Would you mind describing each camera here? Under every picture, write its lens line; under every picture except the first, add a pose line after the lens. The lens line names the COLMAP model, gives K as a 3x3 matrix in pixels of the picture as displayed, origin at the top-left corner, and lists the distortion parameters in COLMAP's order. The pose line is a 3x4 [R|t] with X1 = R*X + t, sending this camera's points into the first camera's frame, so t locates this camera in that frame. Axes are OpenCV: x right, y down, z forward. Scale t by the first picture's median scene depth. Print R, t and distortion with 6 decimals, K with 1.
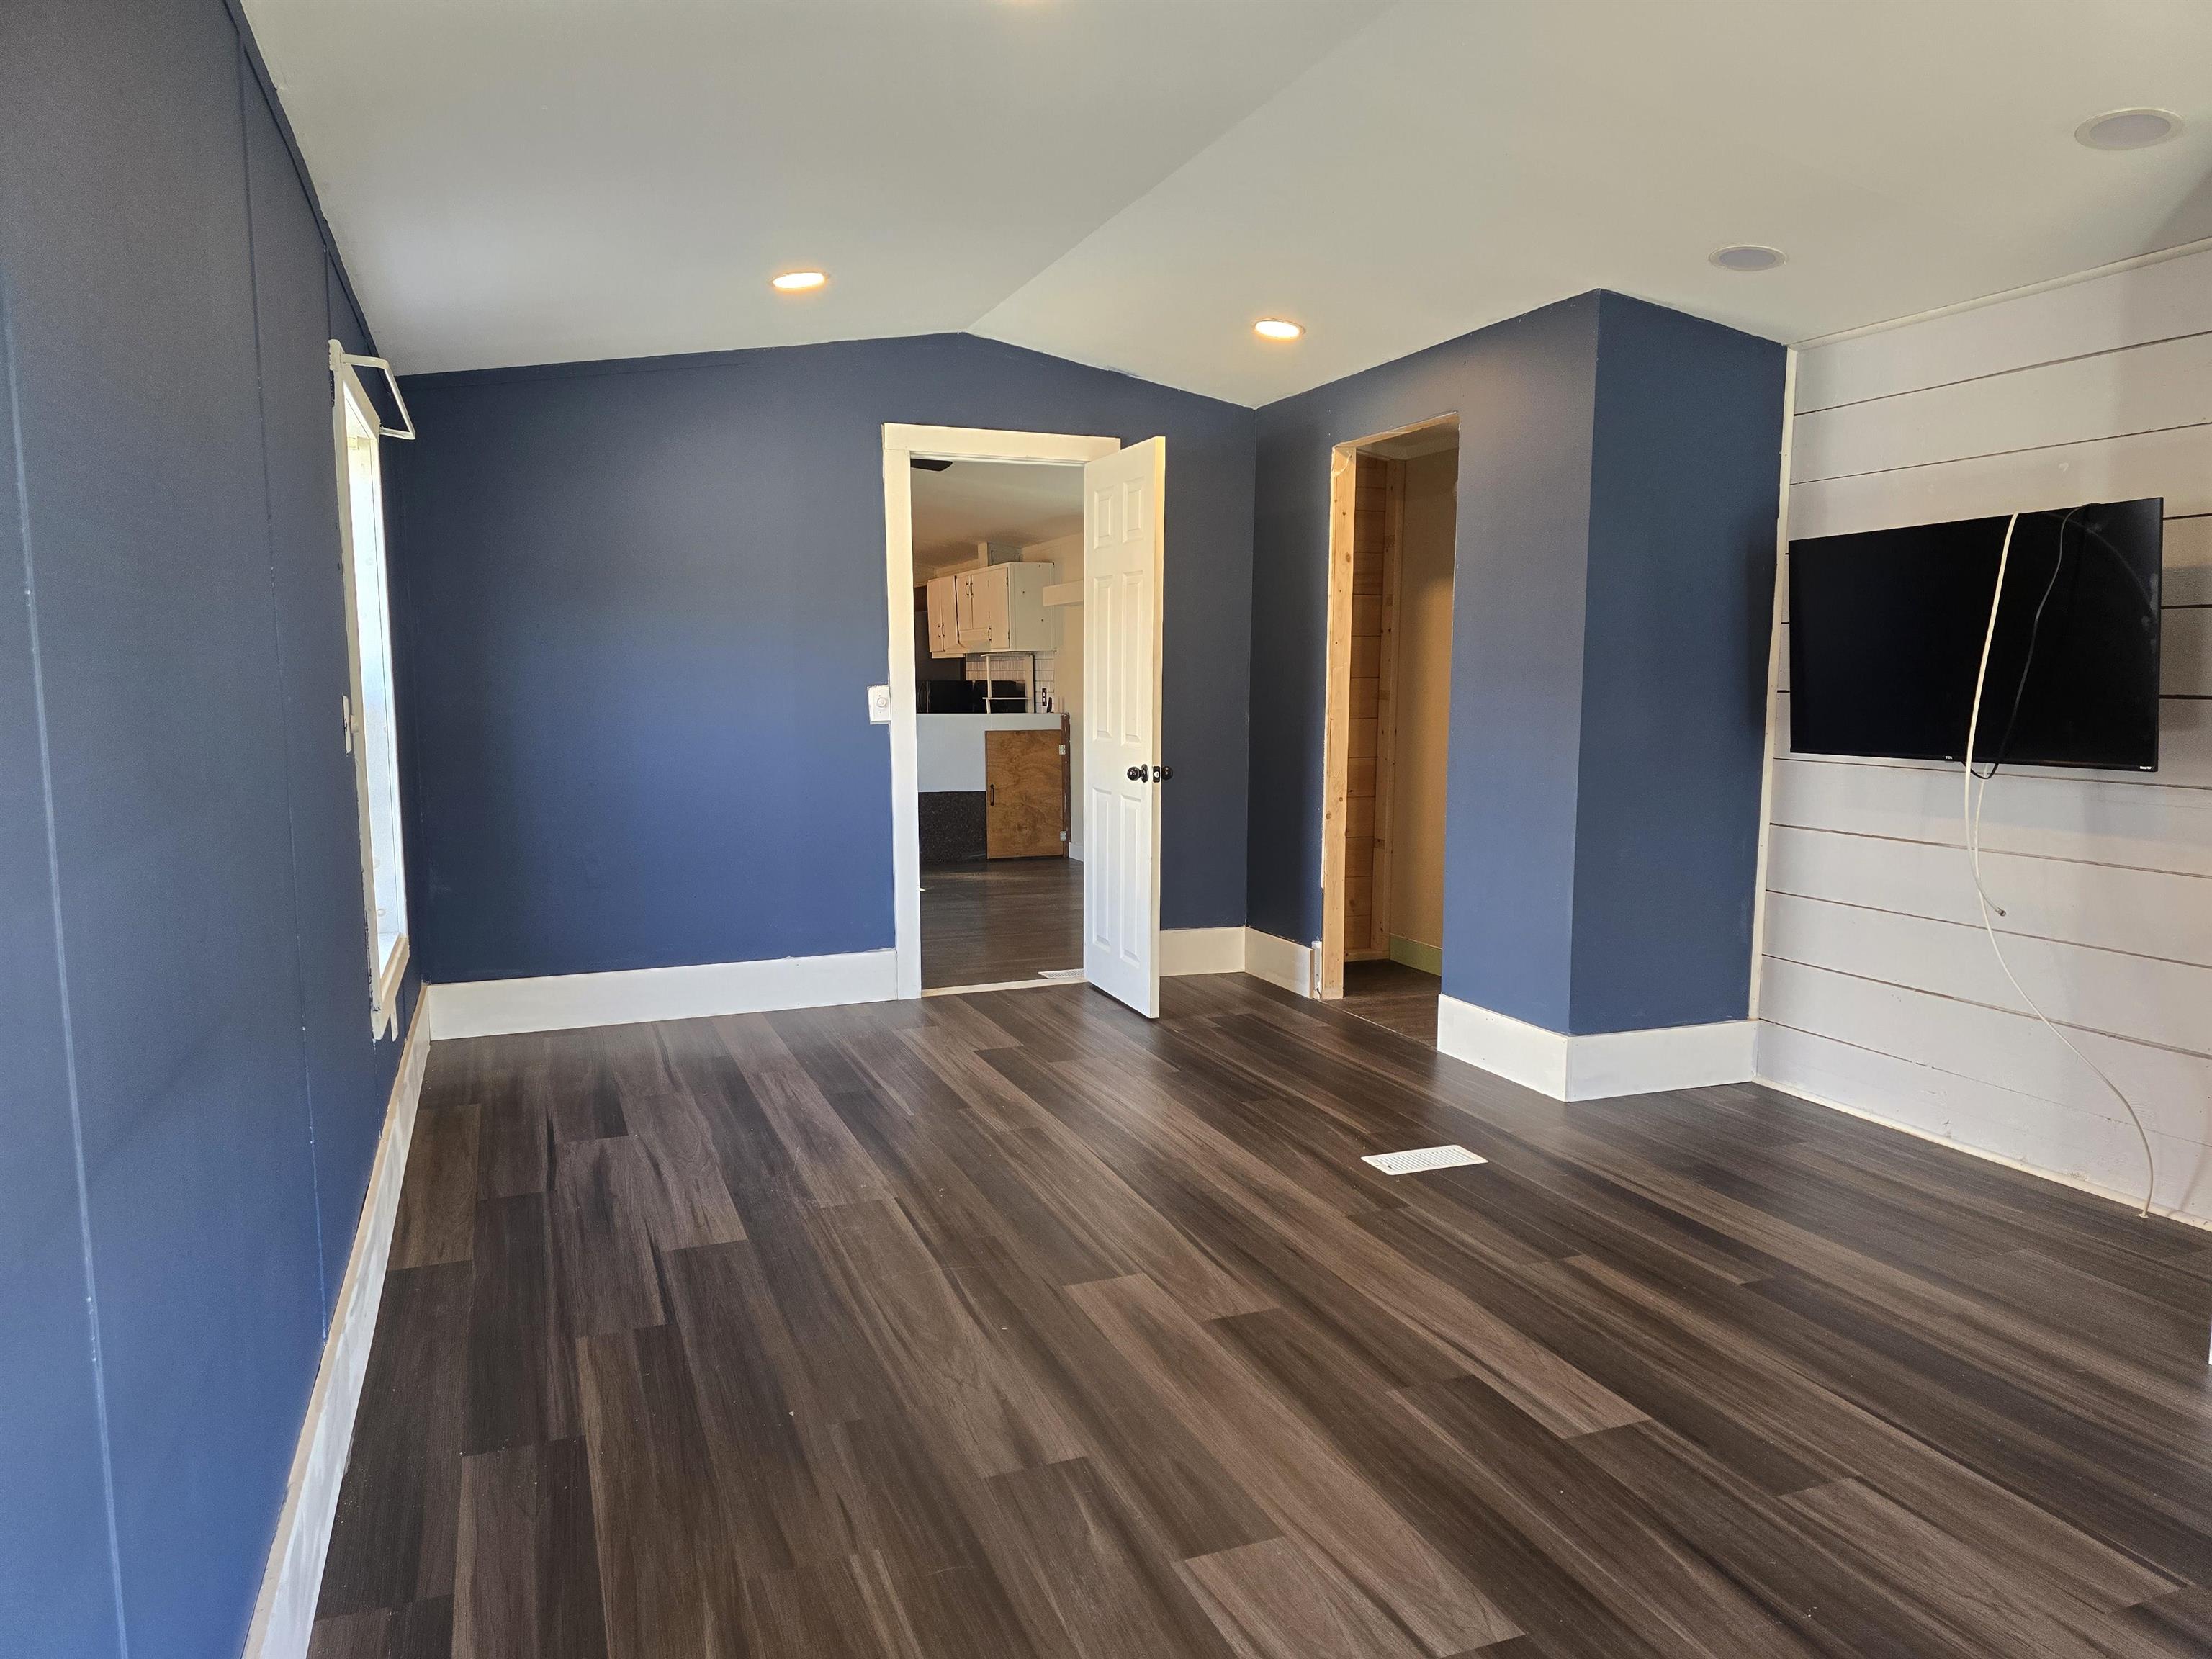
lens RADIAL K [[1471.5, 0, 1111.7], [0, 1471.5, 830.9], [0, 0, 1]] dist [0.070747, -0.067757]
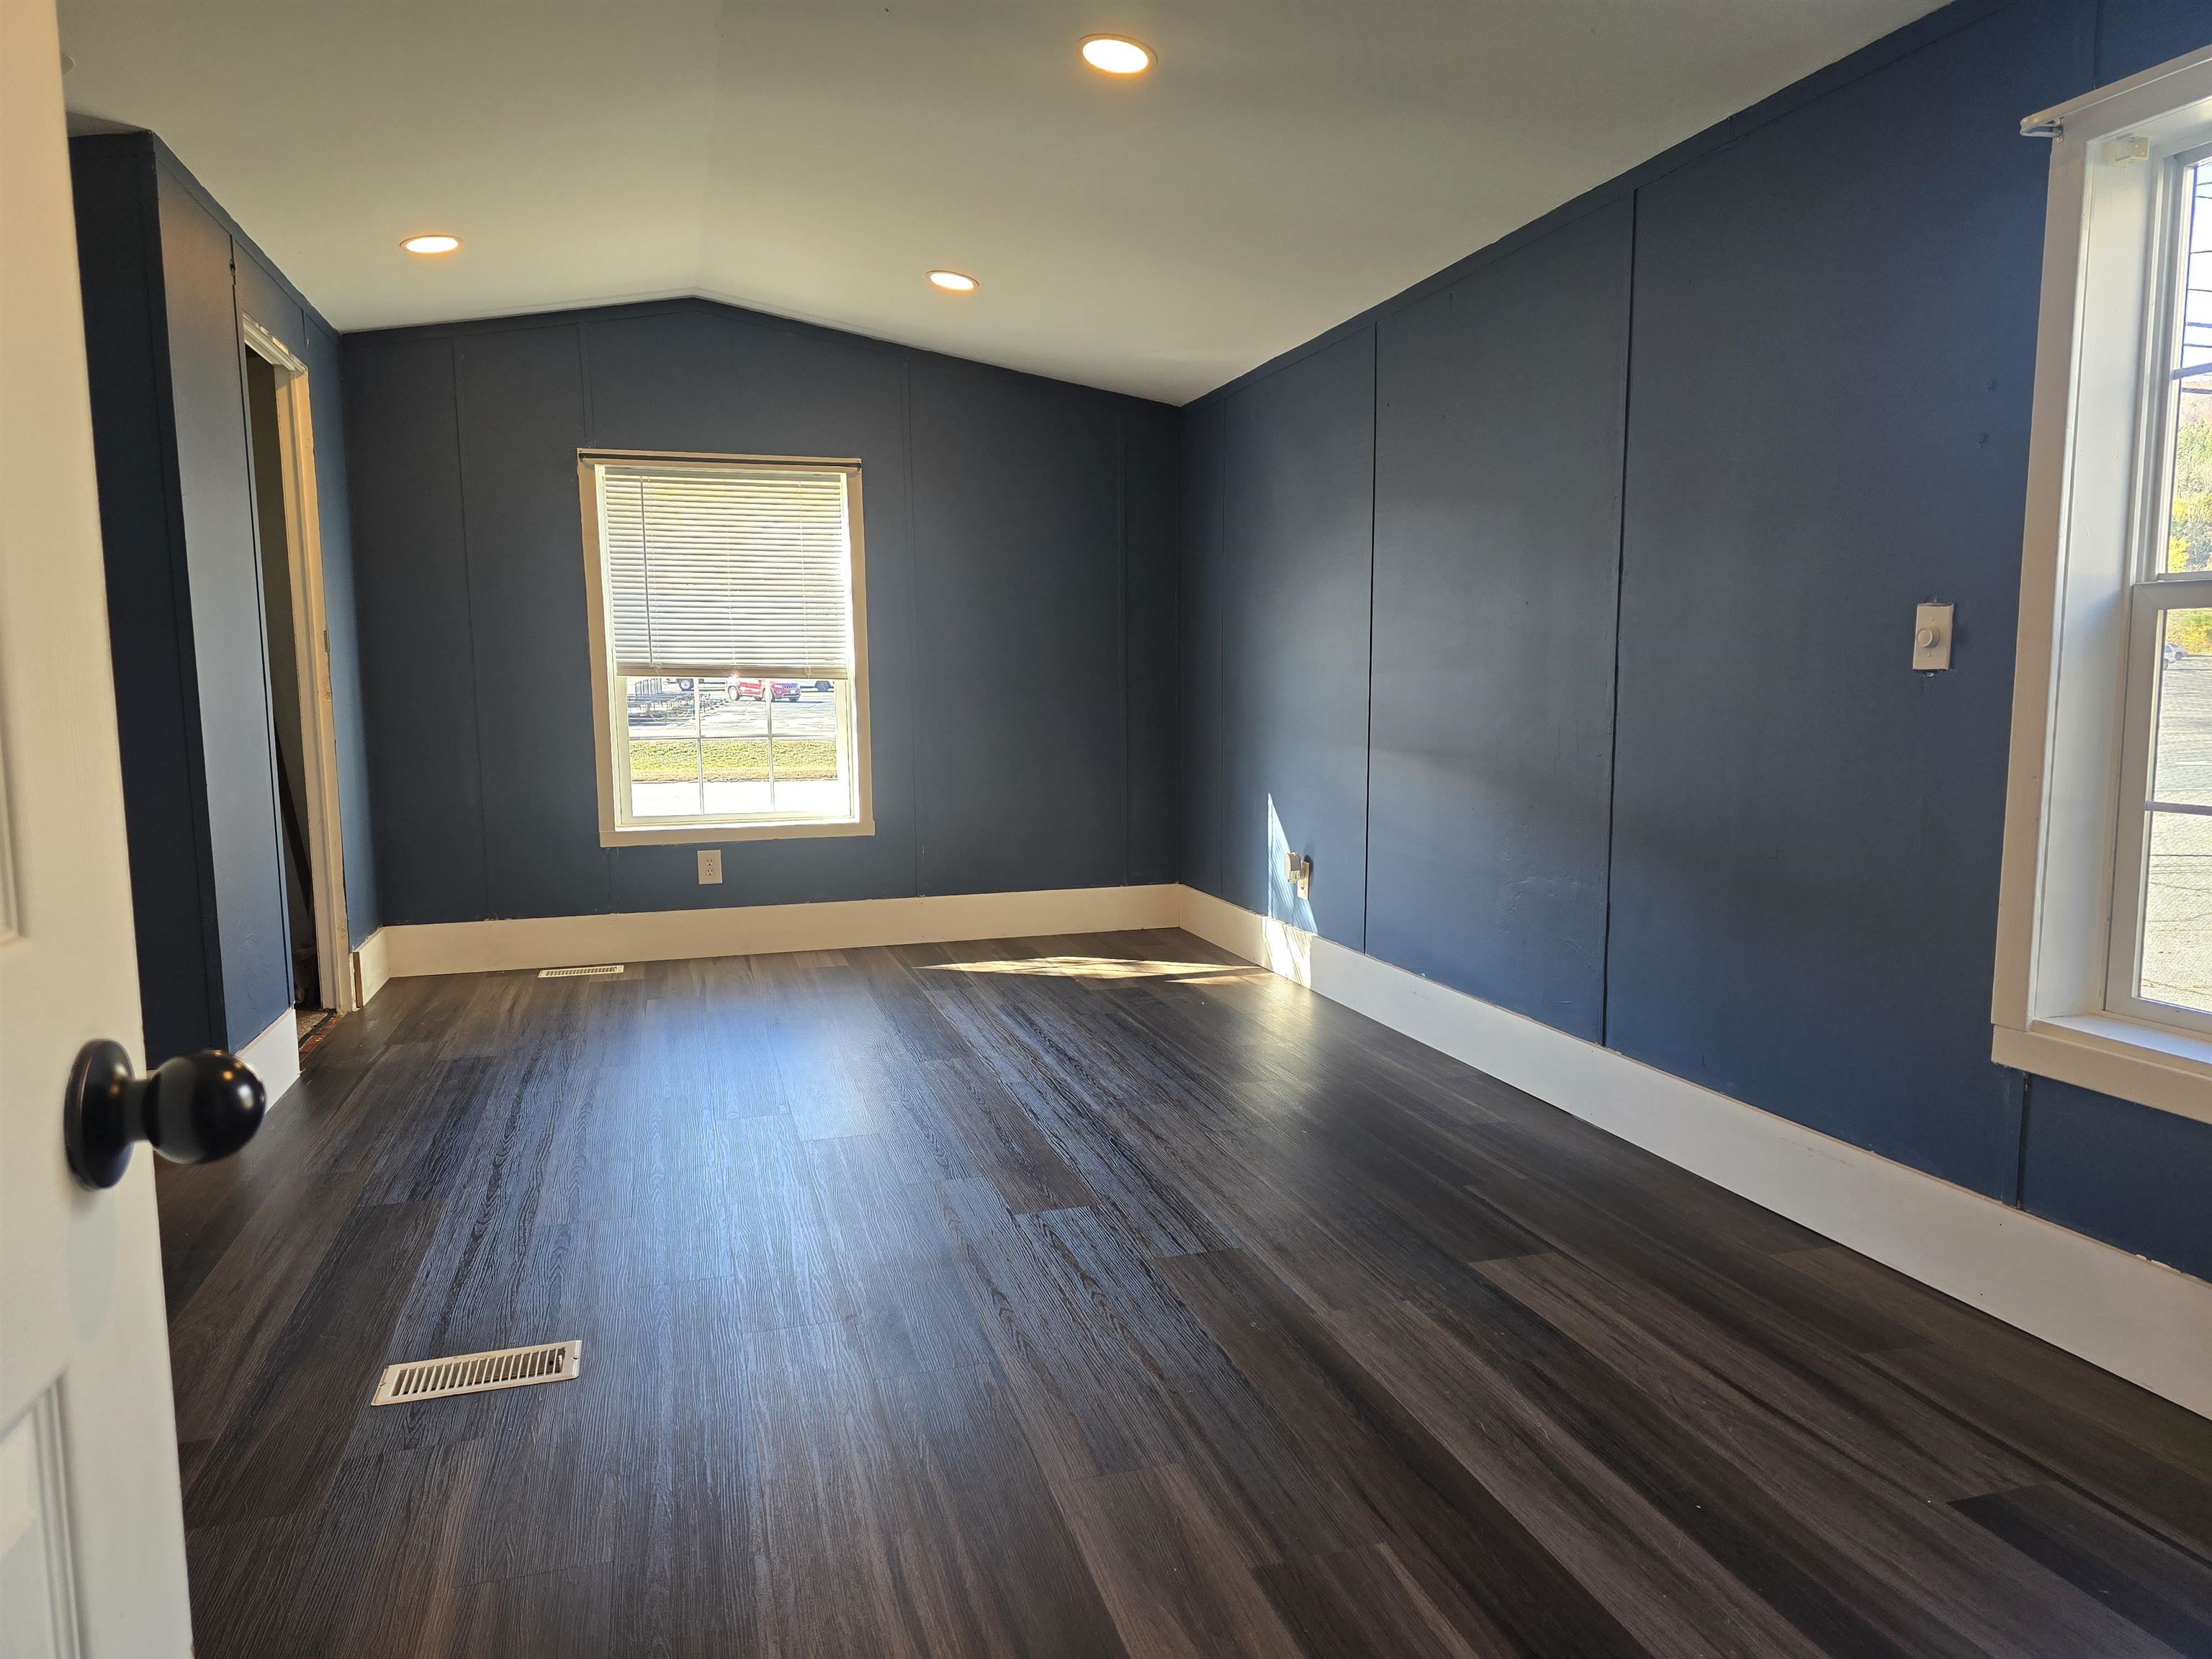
lens RADIAL K [[1463.5, 0, 1094.4], [0, 1463.5, 838.5], [0, 0, 1]] dist [0.077642, -0.070473]
pose [[-0.994663, -0.010554, 0.102638, -0.039140], [0.012572, 0.974947, 0.222083, -0.046270], [-0.102410, 0.222188, -0.969611, 0.576540]]
